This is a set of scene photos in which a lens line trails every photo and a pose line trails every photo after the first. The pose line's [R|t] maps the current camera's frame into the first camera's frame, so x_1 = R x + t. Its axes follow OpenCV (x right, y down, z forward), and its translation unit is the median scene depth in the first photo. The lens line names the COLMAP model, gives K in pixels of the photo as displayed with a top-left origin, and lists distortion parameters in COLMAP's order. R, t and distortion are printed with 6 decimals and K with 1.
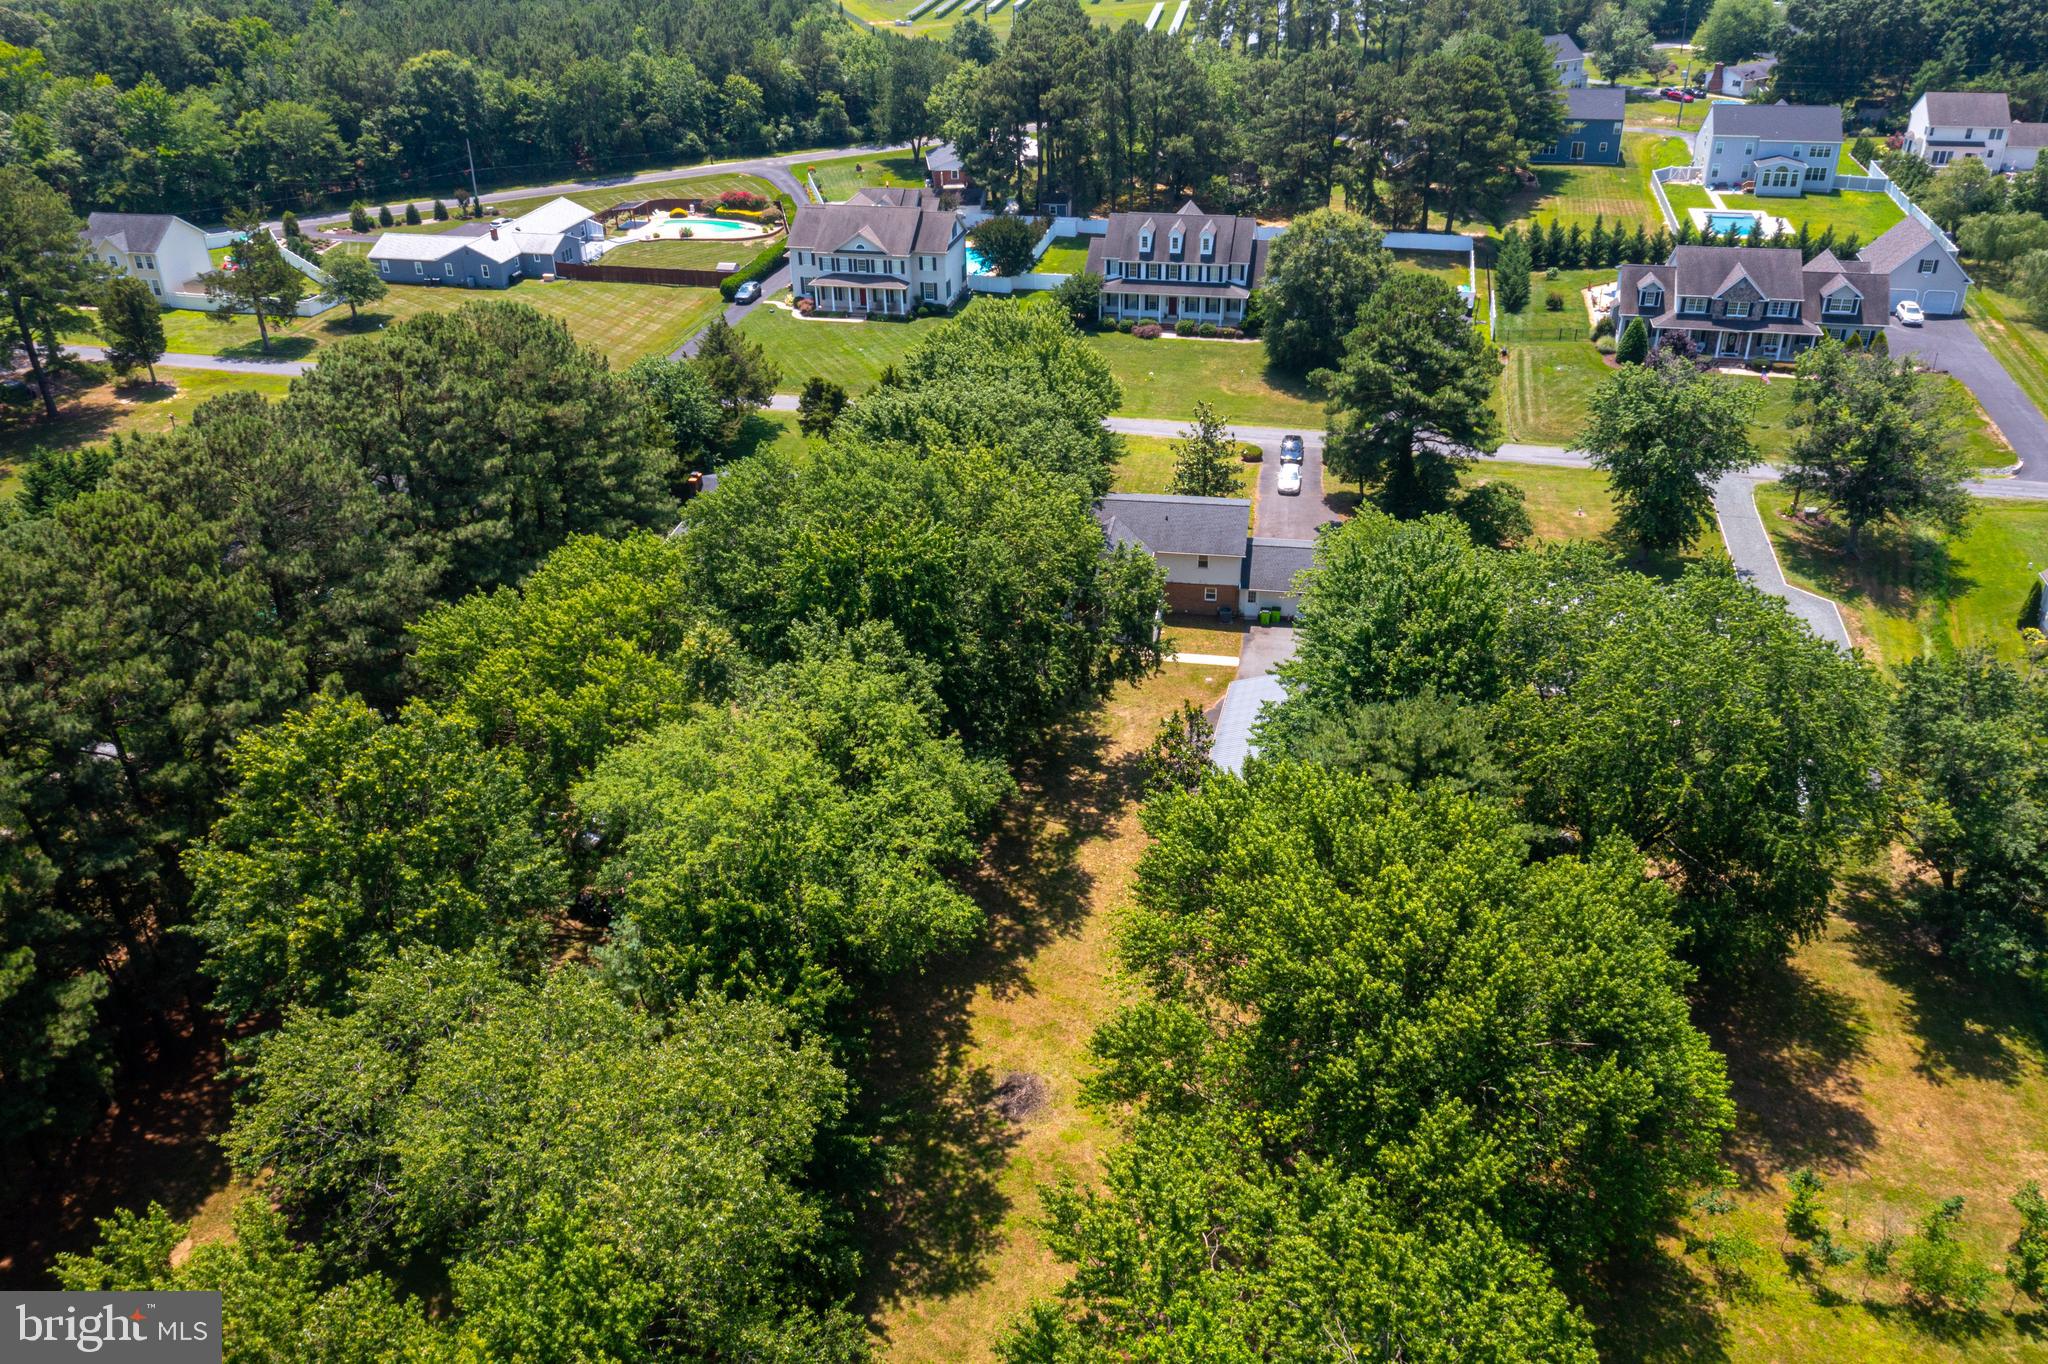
lens RADIAL K [[1606.4, 0, 1017.6], [0, 1606.4, 678.4], [0, 0, 1]] dist [-0.014131, -0.004301]
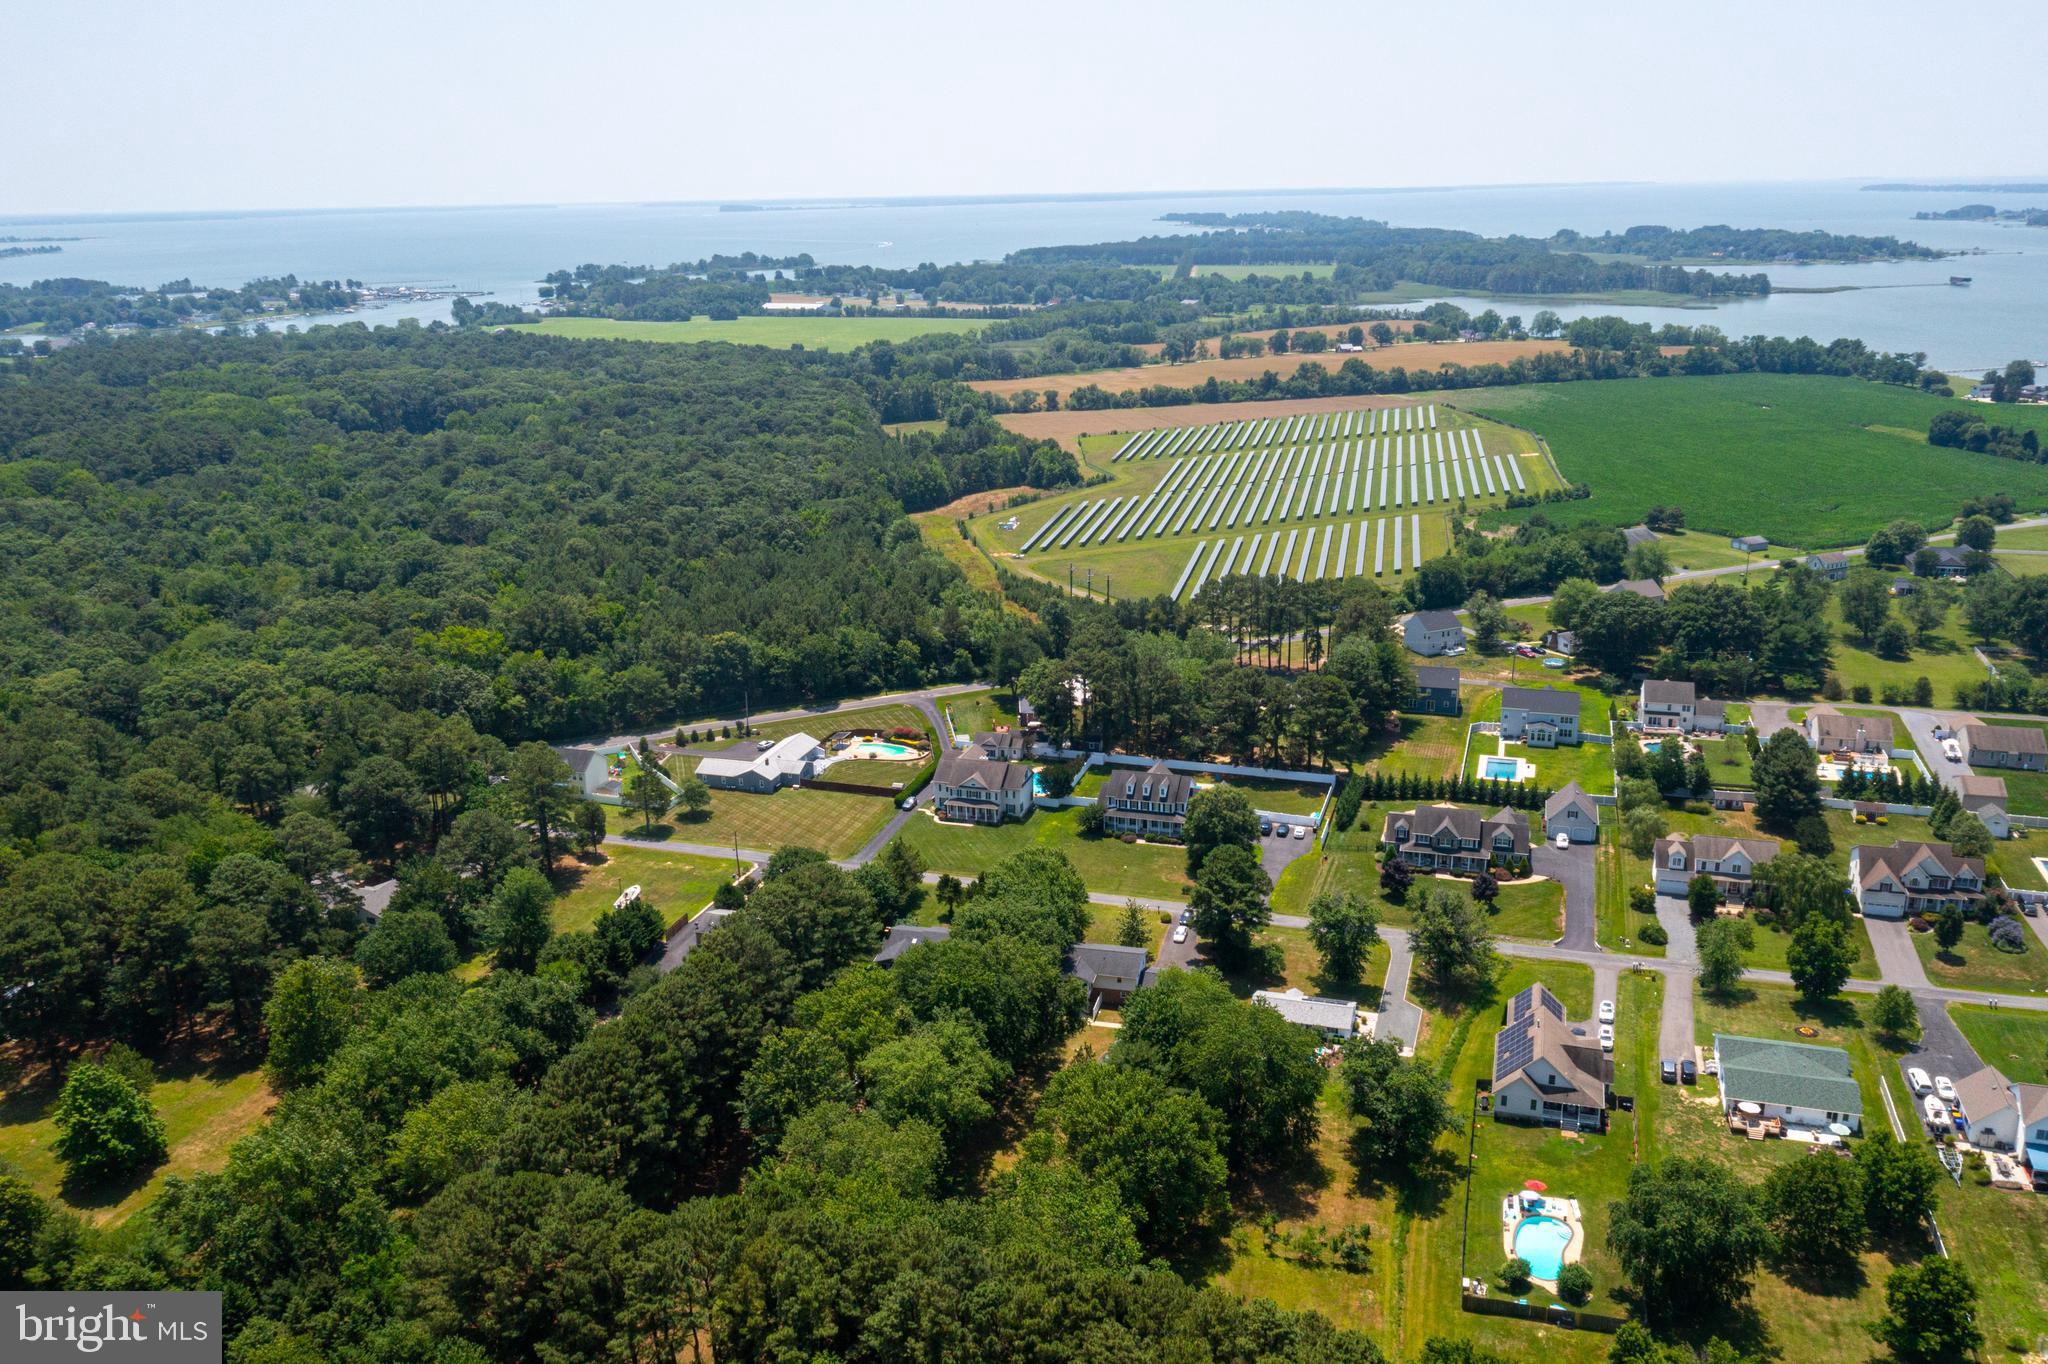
lens RADIAL K [[1613.0, 0, 1020.5], [0, 1613.0, 688.4], [0, 0, 1]] dist [0.004808, -0.043228]
pose [[0.996880, 0.023747, -0.075273, 0.116370], [-0.038974, 0.977392, -0.207811, 0.000698], [0.068636, 0.210096, 0.975269, -1.033917]]
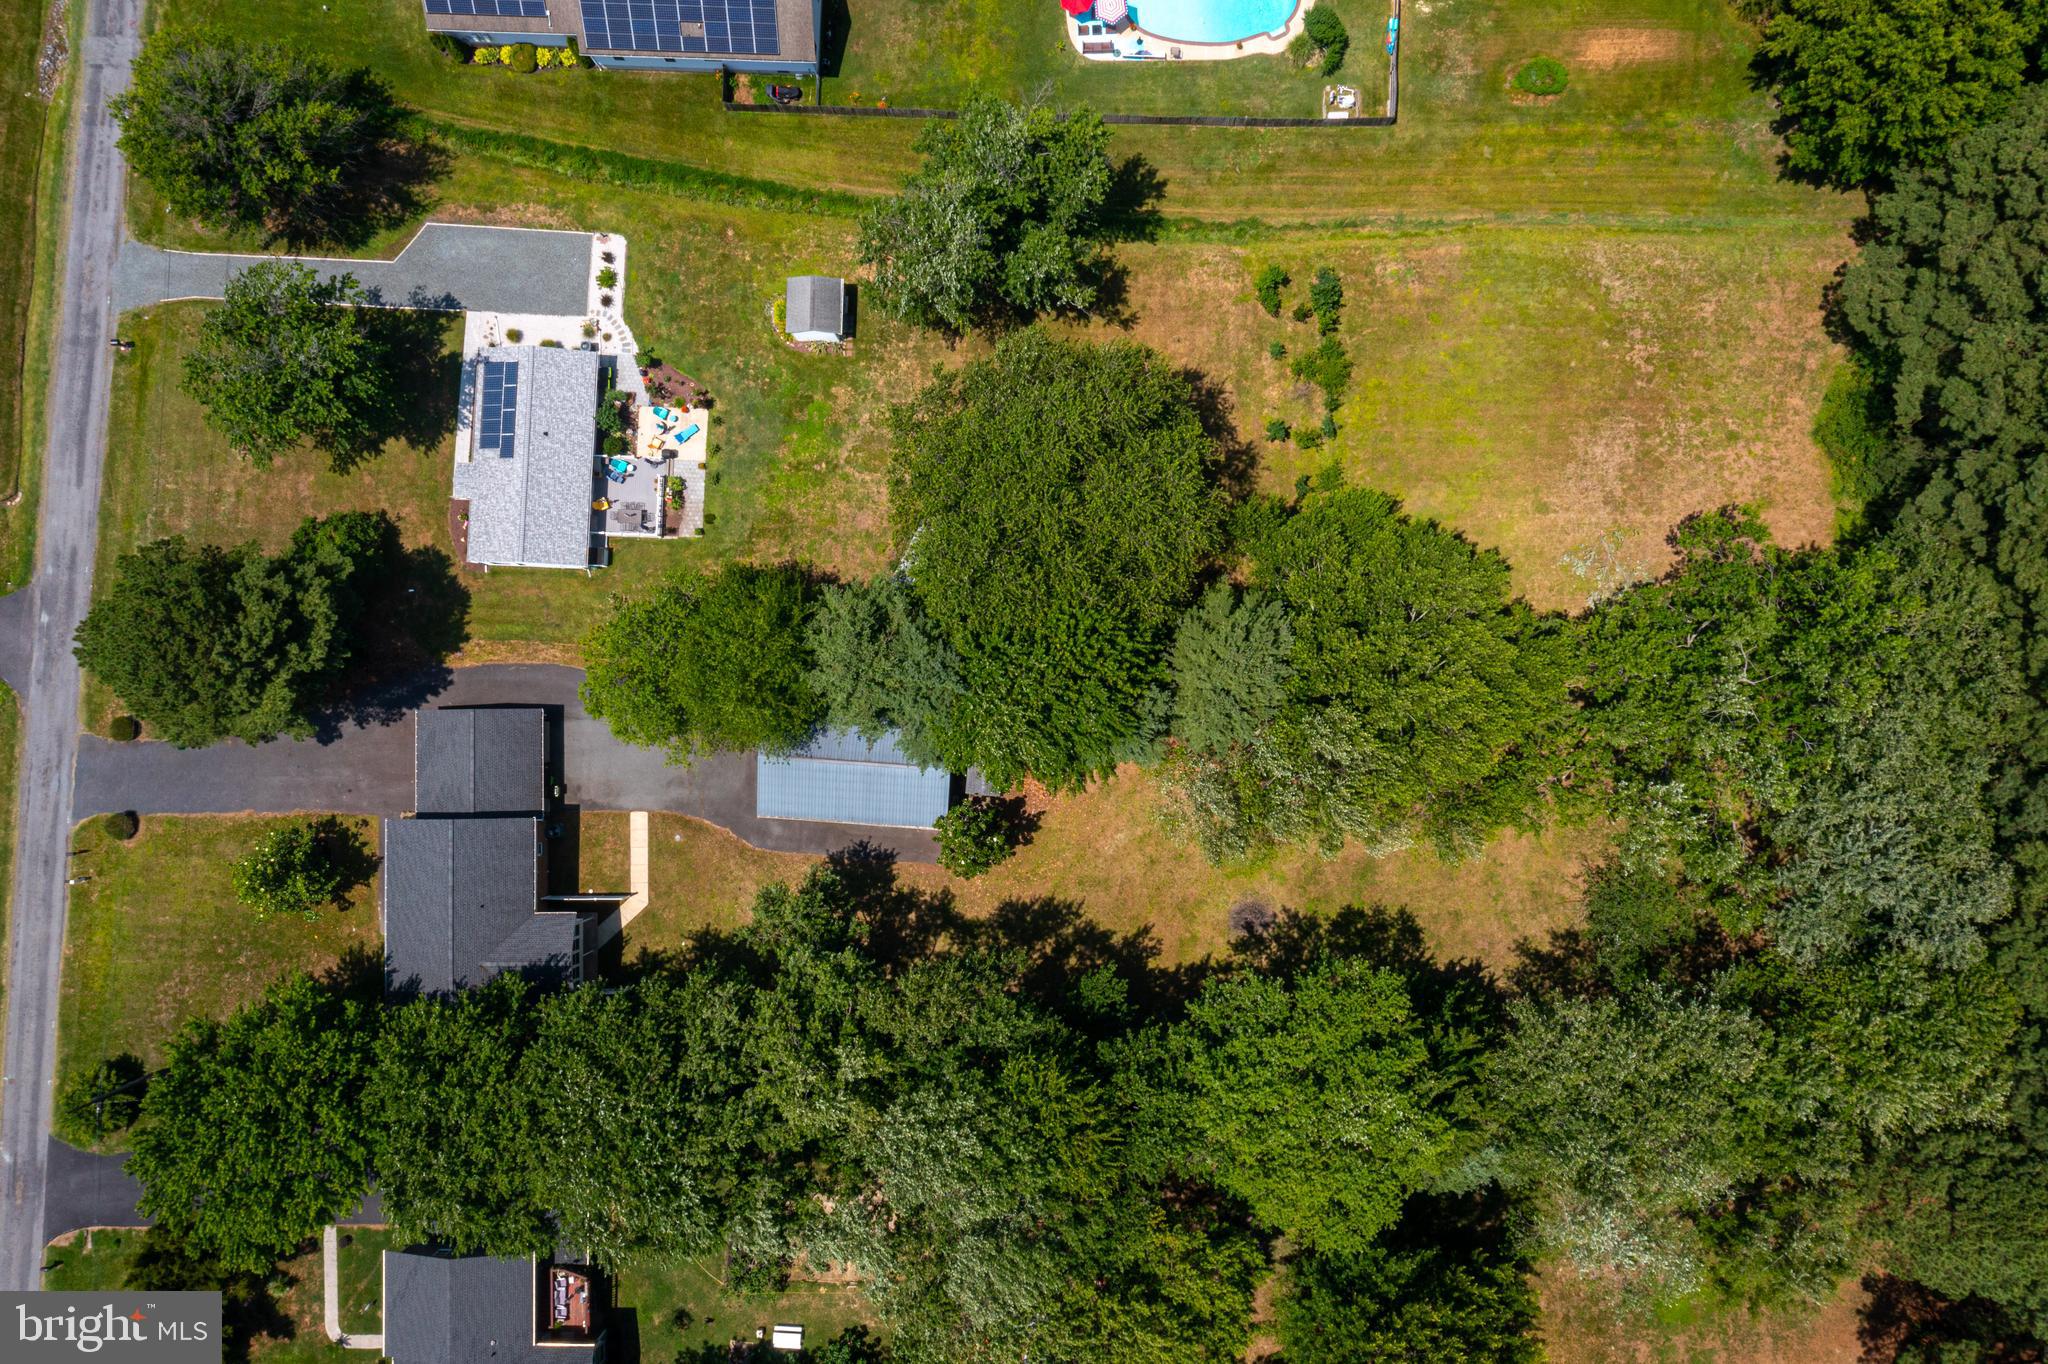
lens RADIAL K [[1606.4, 0, 1017.6], [0, 1606.4, 678.4], [0, 0, 1]] dist [-0.014131, -0.004301]
pose [[-0.180934, -0.981605, 0.060950, 0.093729], [0.513442, -0.041419, 0.857124, -0.626933], [-0.838833, 0.186377, 0.511491, 0.210180]]
